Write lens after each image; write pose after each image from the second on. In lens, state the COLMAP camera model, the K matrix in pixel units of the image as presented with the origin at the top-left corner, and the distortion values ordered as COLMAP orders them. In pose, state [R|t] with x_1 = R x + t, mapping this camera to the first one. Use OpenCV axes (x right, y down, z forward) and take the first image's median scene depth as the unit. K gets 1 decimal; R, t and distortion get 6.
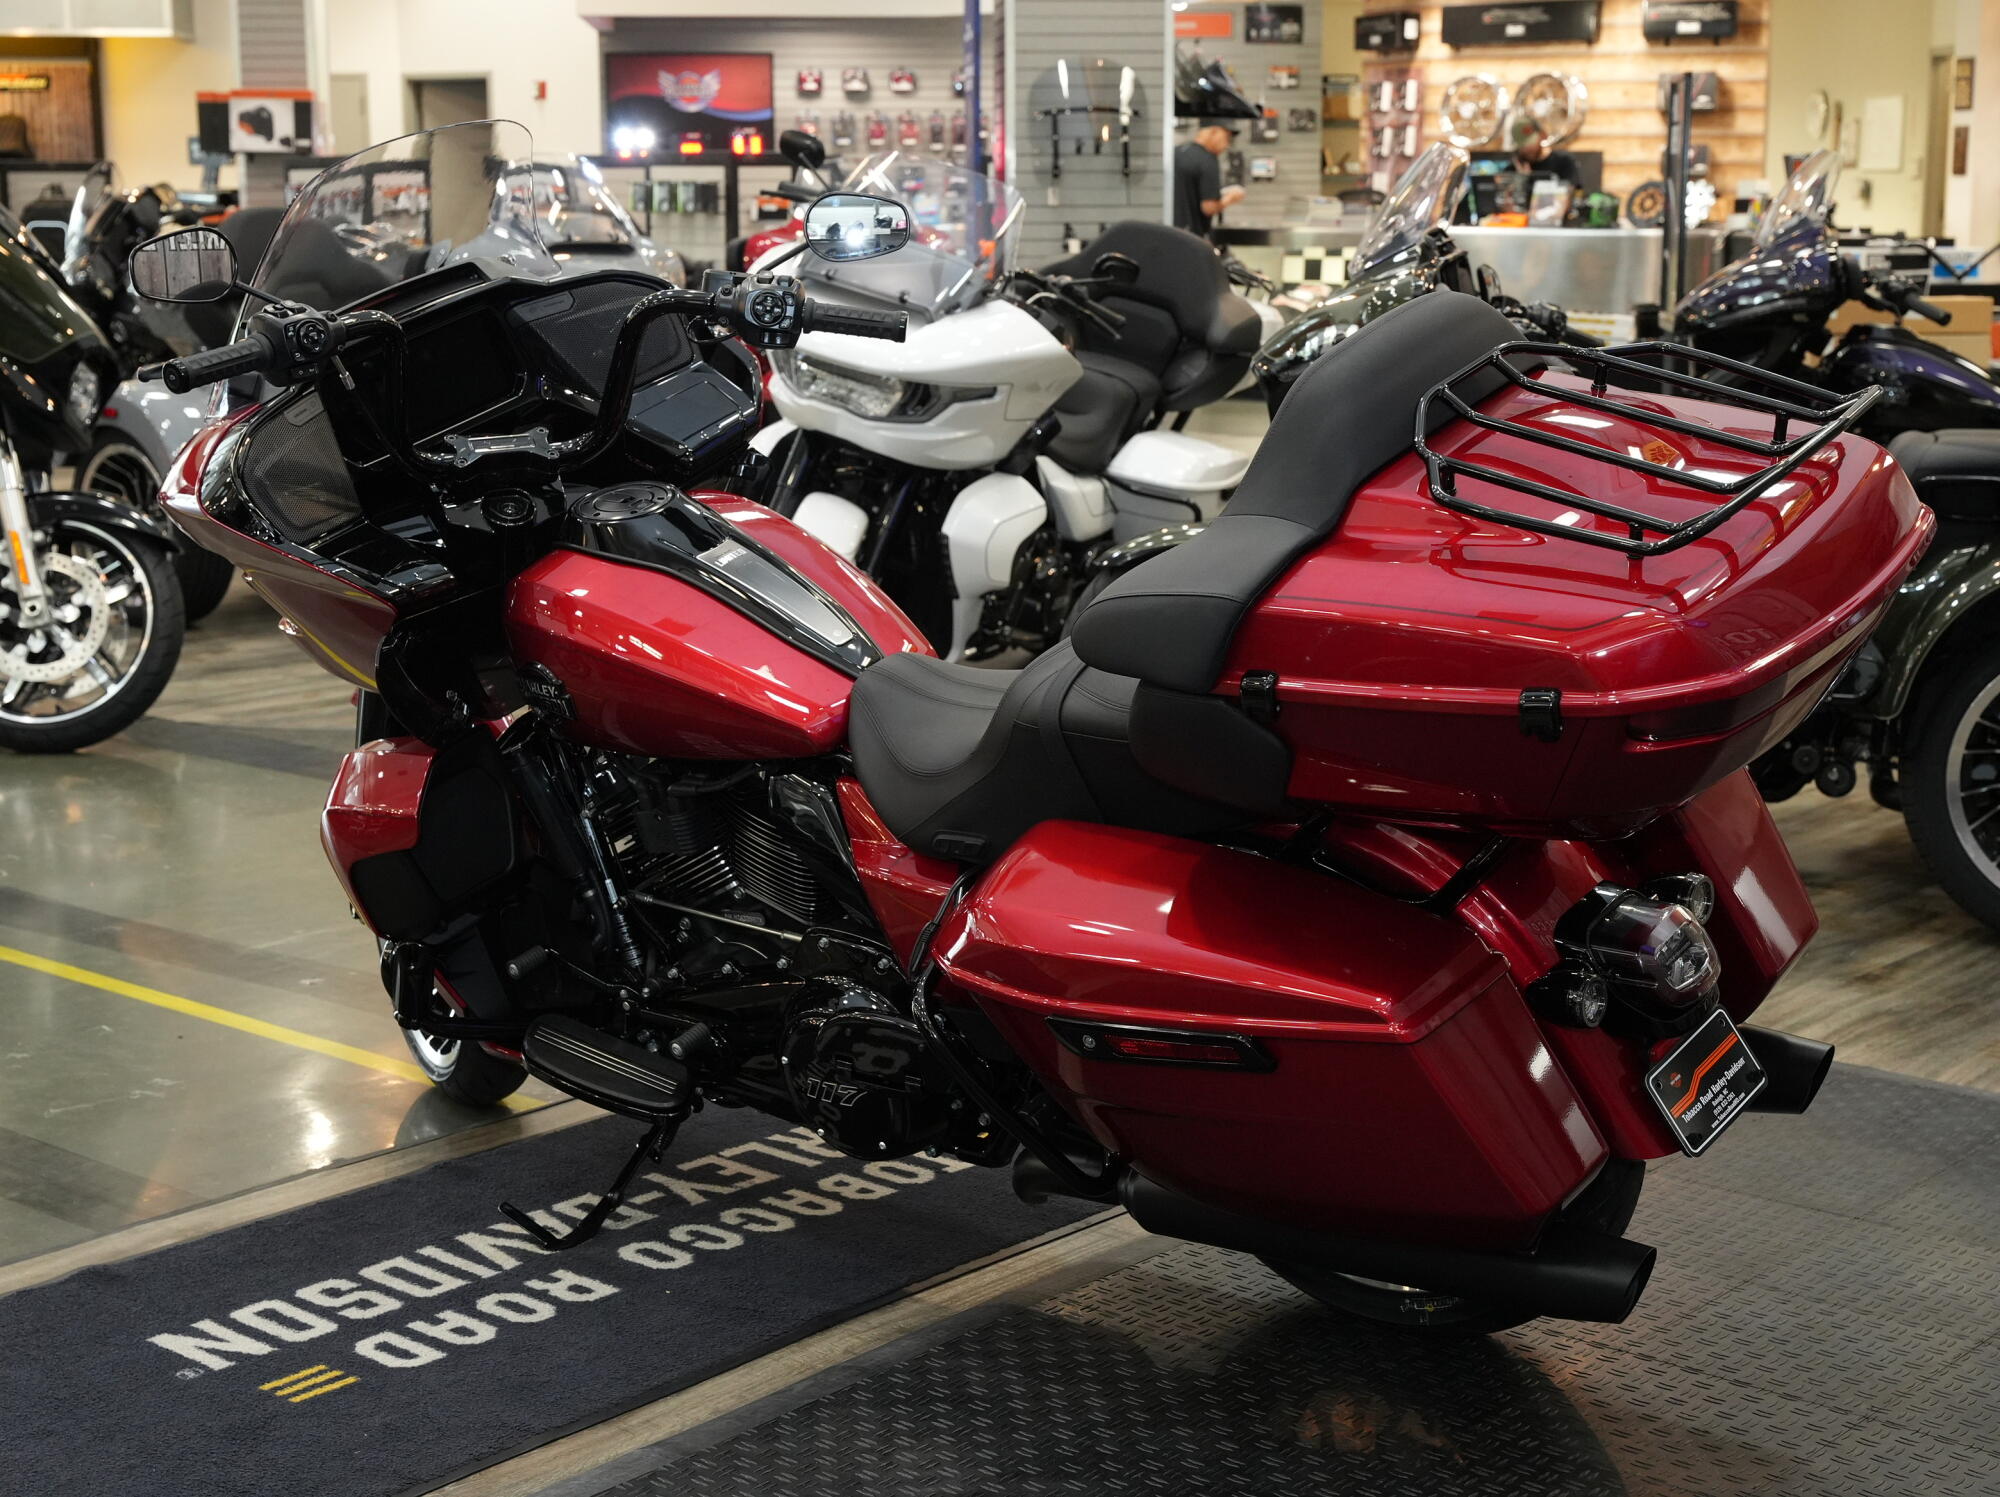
lens RADIAL K [[3056.0, 0, 1039.3], [0, 3056.0, 764.9], [0, 0, 1]] dist [0.039883, 0.000000]
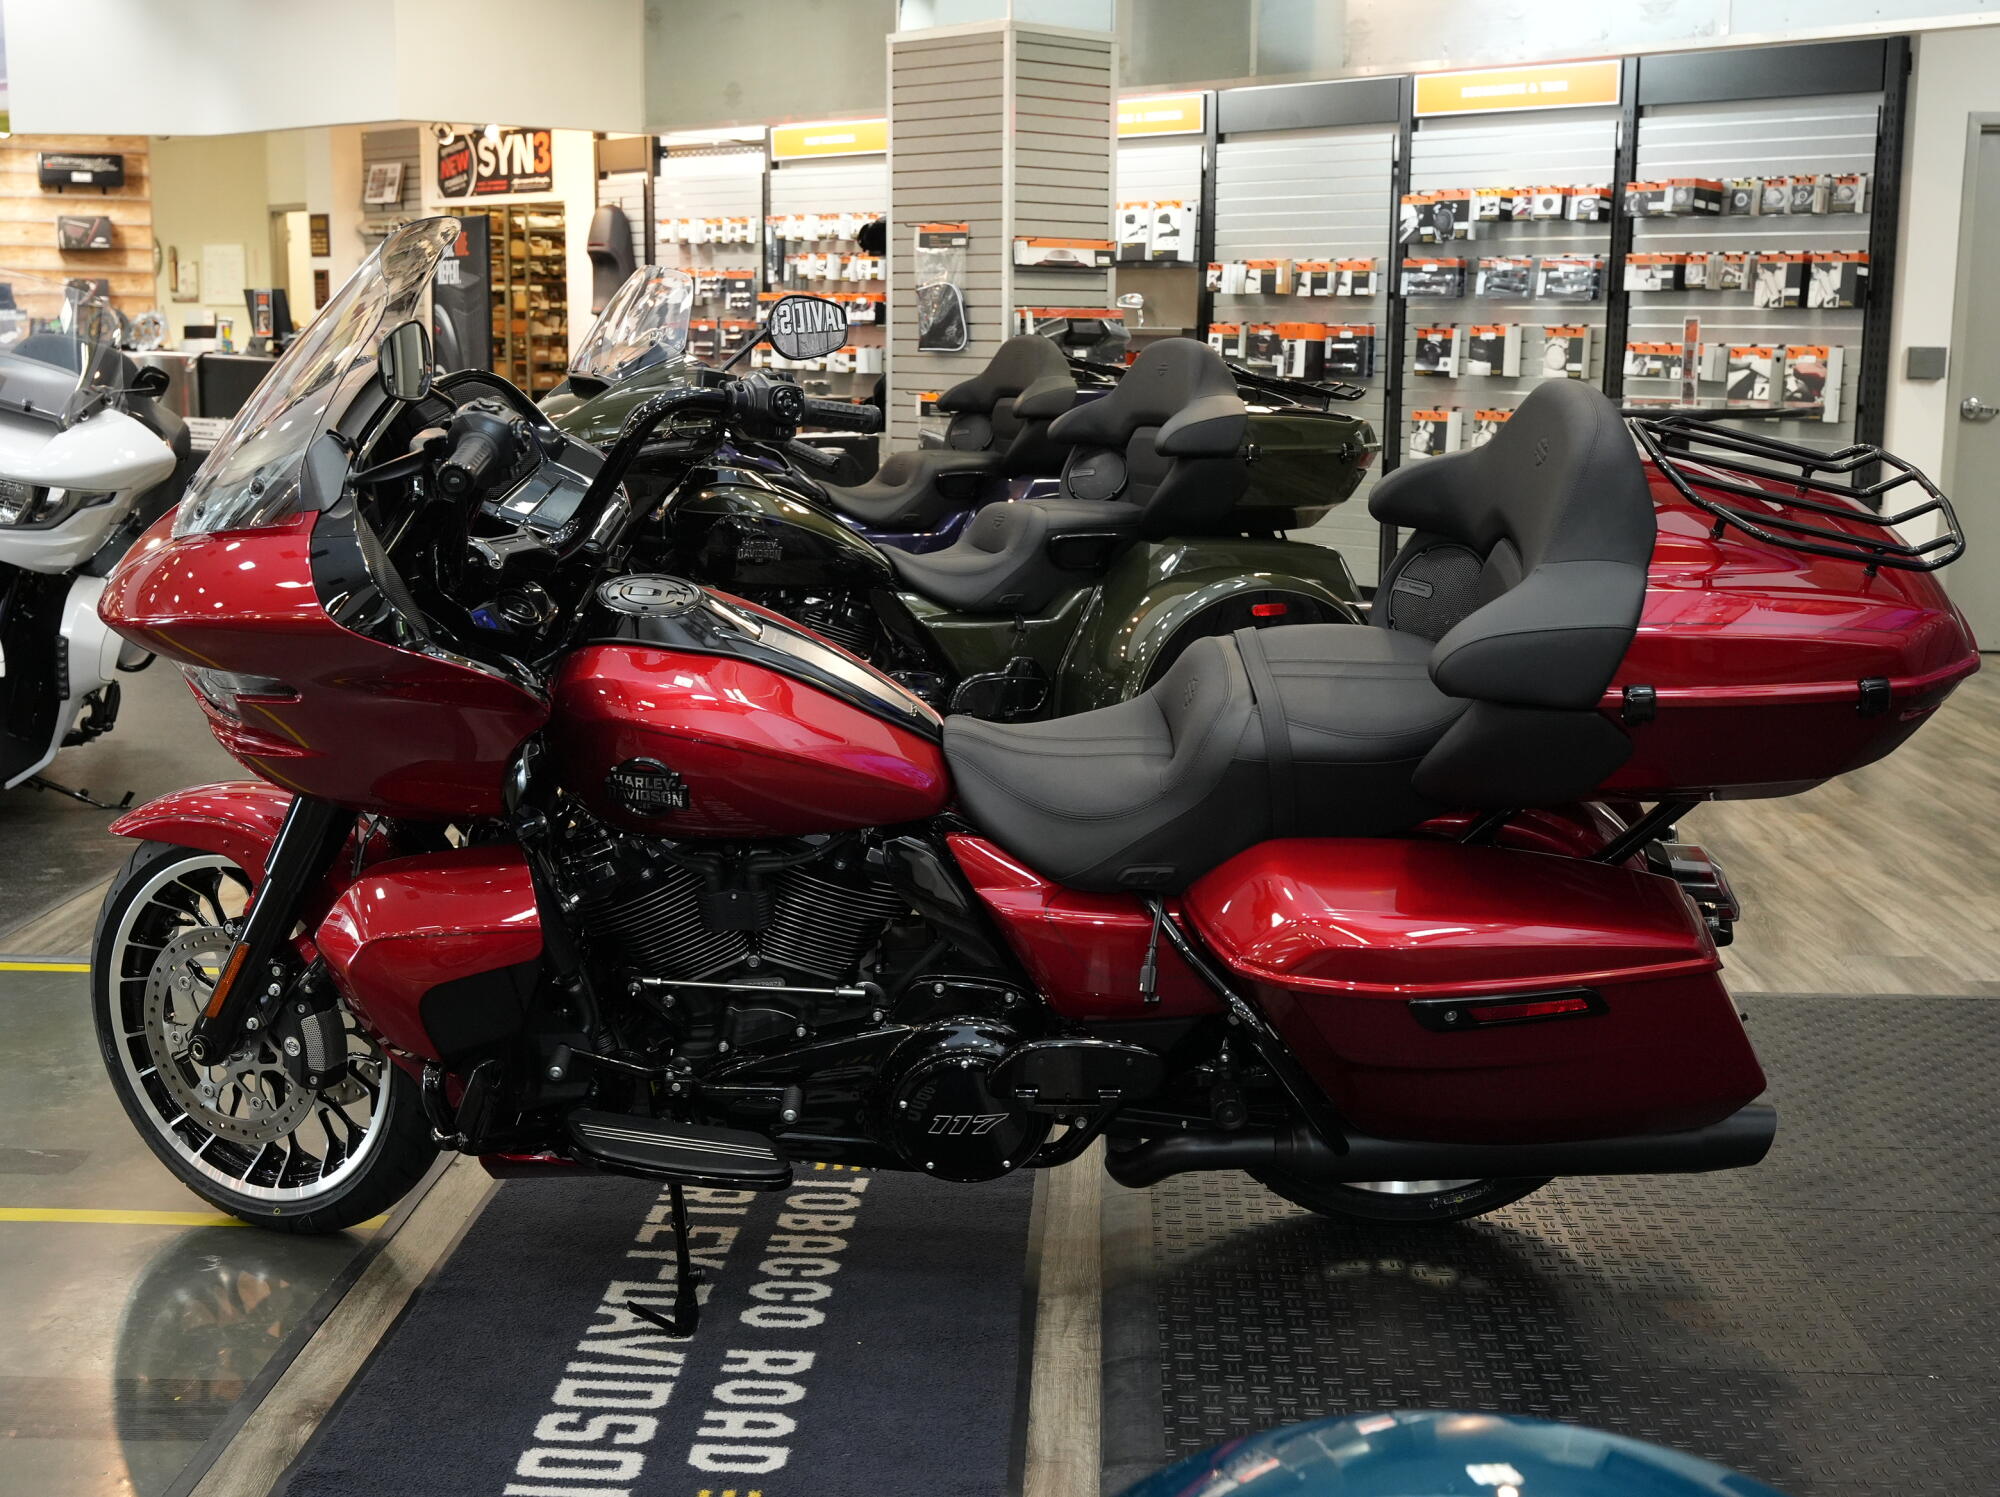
lens RADIAL K [[2496.3, 0, 959.1], [0, 2496.3, 774.8], [0, 0, 1]] dist [0.040202, 0.000000]
pose [[0.795074, -0.101115, 0.598025, -0.531000], [0.106088, 0.993990, 0.027021, -0.036277], [-0.597163, 0.041959, 0.801022, 0.261928]]
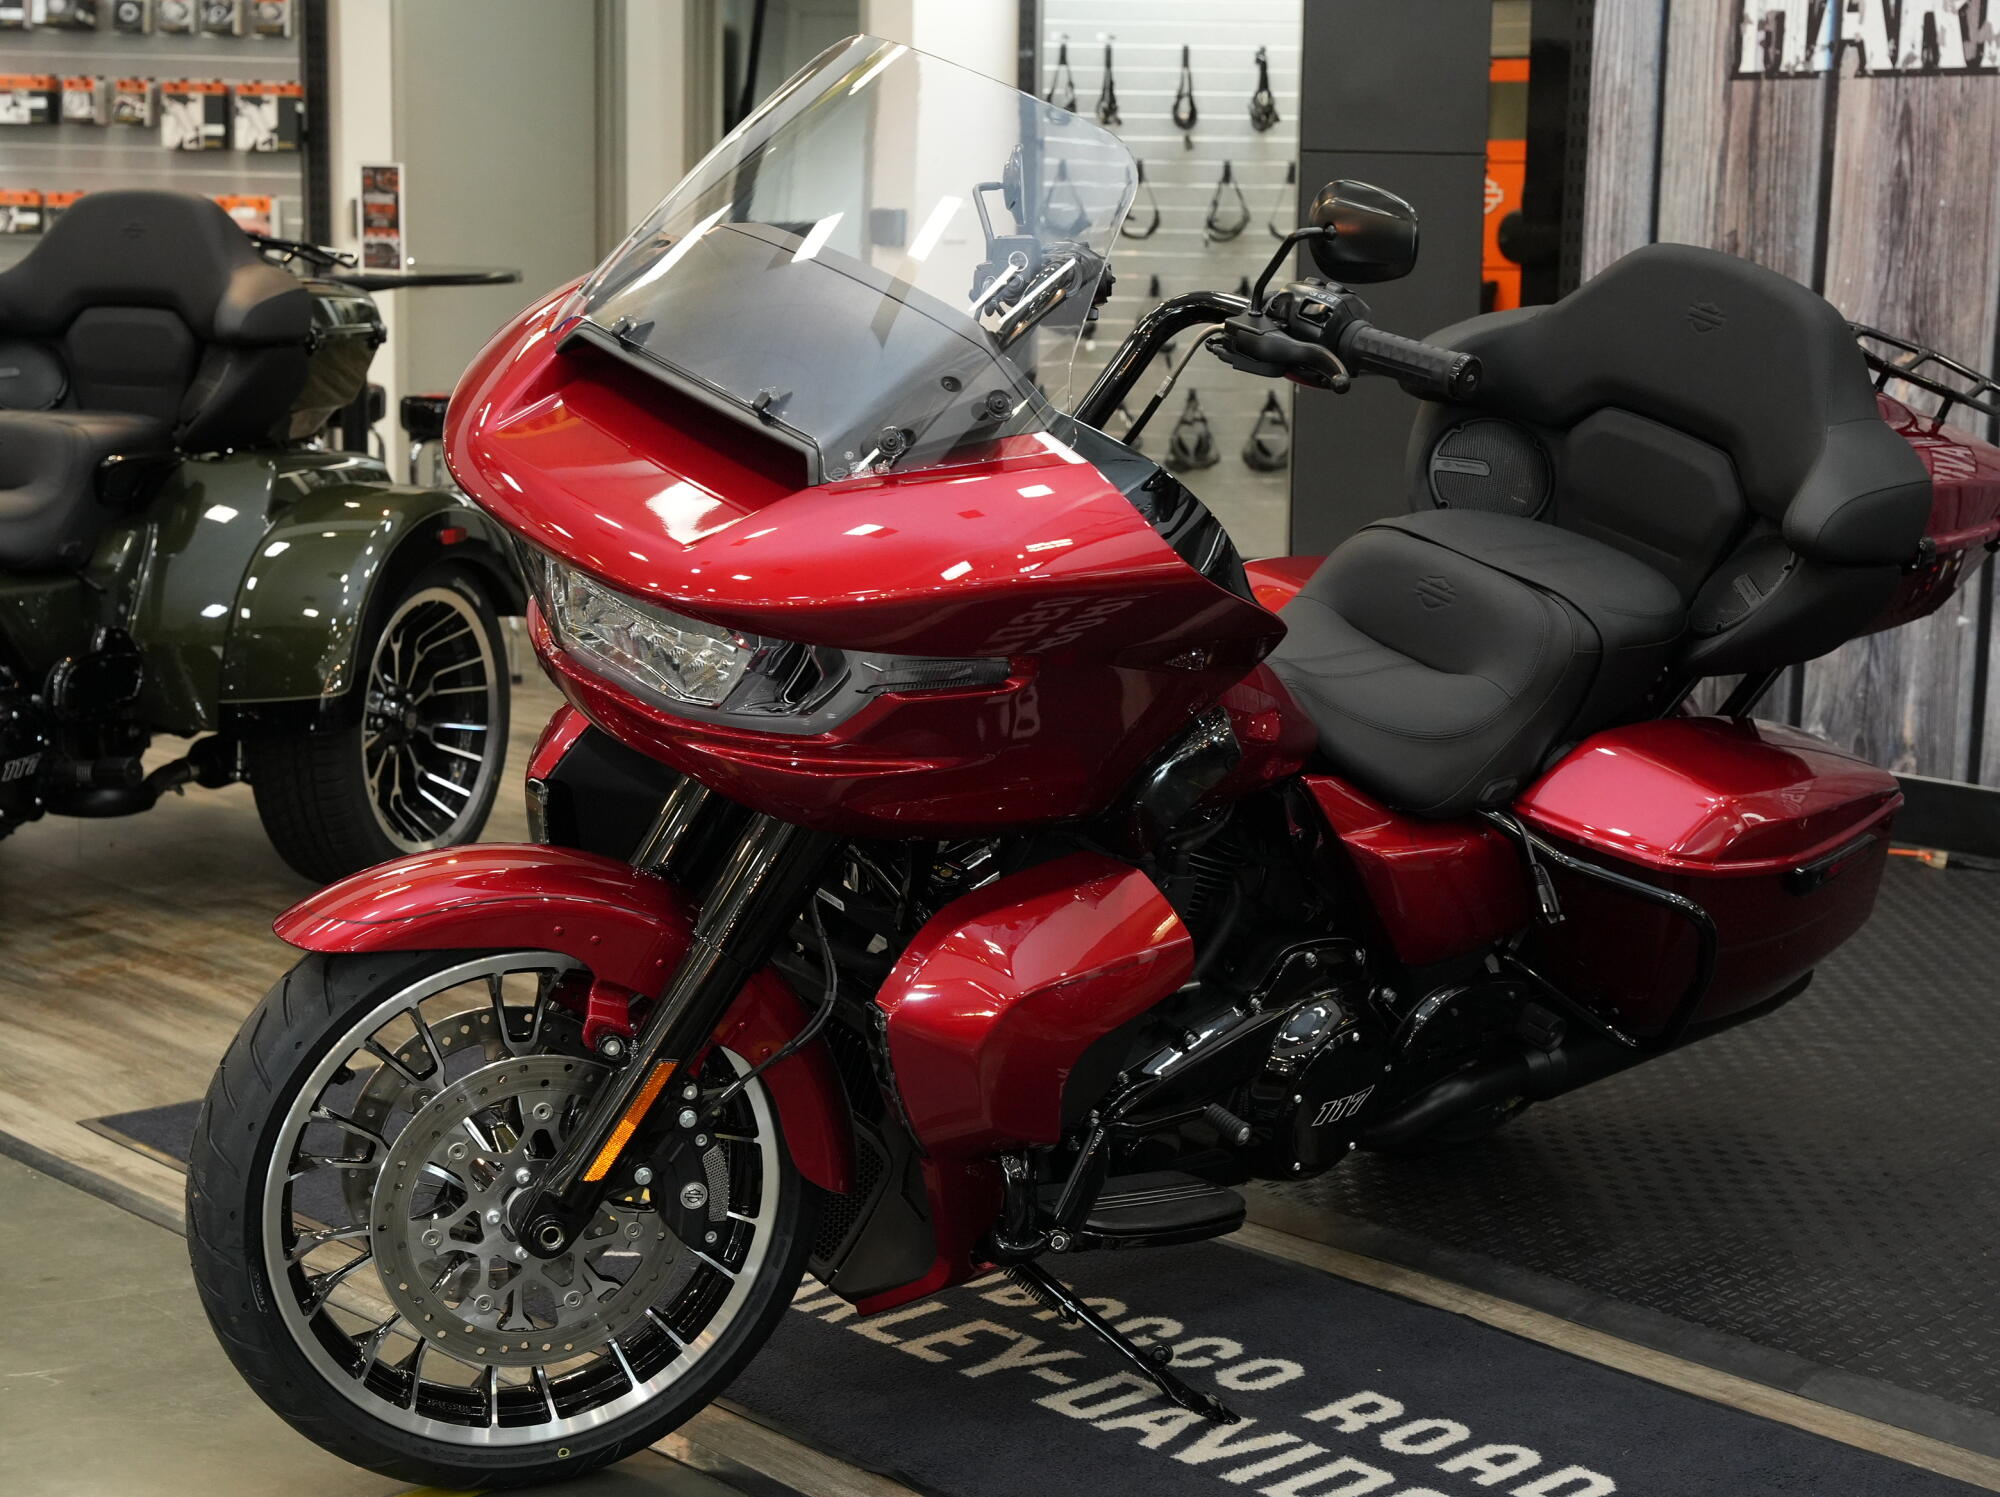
lens RADIAL K [[3194.8, 0, 950.8], [0, 3194.8, 888.8], [0, 0, 1]] dist [0.013055, 0.000000]
pose [[0.099327, -0.207080, 0.973269, -0.920659], [0.169922, 0.967269, 0.188462, -0.146394], [-0.980439, 0.146661, 0.131264, 0.889461]]
